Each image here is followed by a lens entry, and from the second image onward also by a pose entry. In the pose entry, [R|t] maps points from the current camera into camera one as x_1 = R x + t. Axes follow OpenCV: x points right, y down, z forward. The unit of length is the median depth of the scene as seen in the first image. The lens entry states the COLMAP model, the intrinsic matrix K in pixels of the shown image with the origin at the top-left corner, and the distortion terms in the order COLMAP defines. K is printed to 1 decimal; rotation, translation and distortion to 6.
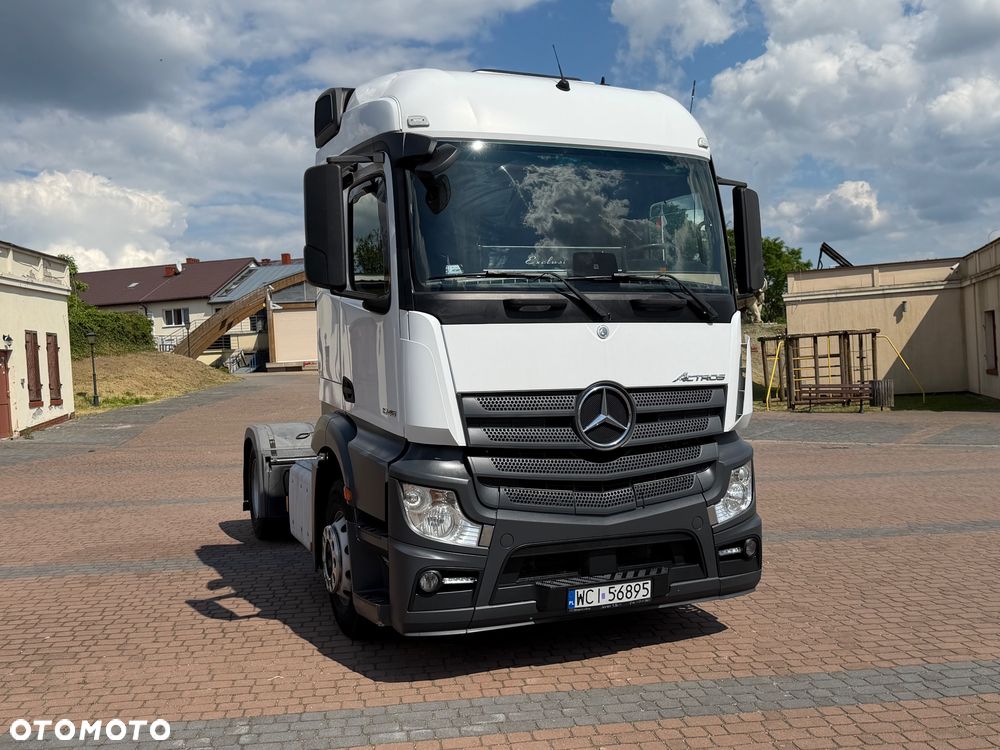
lens RADIAL K [[940.9, 0, 502.1], [0, 940.9, 377.0], [0, 0, 1]] dist [0.160314, -0.342994]
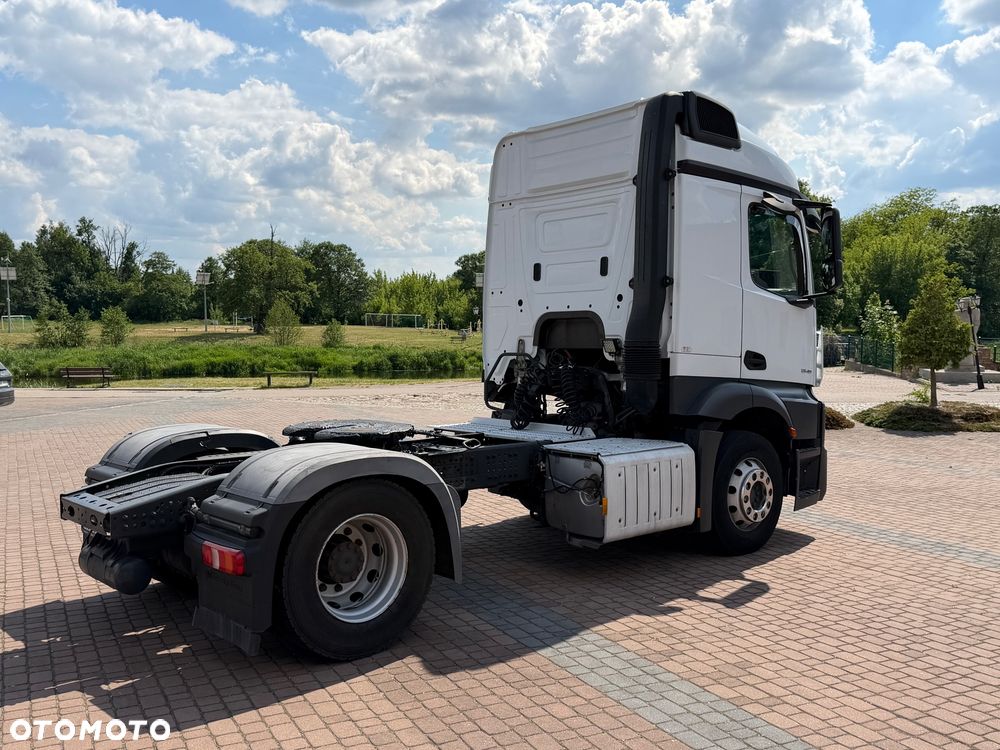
lens RADIAL K [[940.9, 0, 502.1], [0, 940.9, 377.0], [0, 0, 1]] dist [0.160314, -0.342994]
pose [[-0.330167, -0.014850, 0.943806, -1.395038], [0.026457, 0.999338, 0.024980, -0.005836], [-0.943552, 0.033218, -0.329556, 1.922366]]
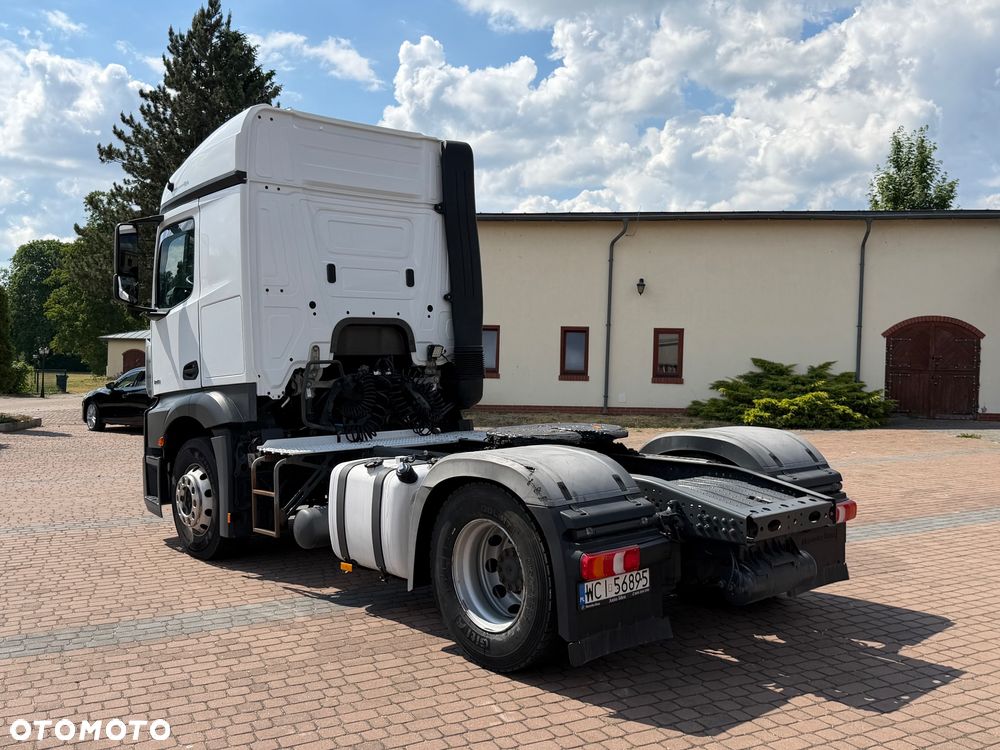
lens RADIAL K [[946.1, 0, 500.0], [0, 946.1, 375.0], [0, 0, 1]] dist [0.176525, -0.399605]
pose [[-0.942428, 0.039227, -0.332102, 0.252320], [0.026913, 0.998772, 0.041600, -0.035500], [0.333326, 0.030267, -0.942326, 2.783384]]
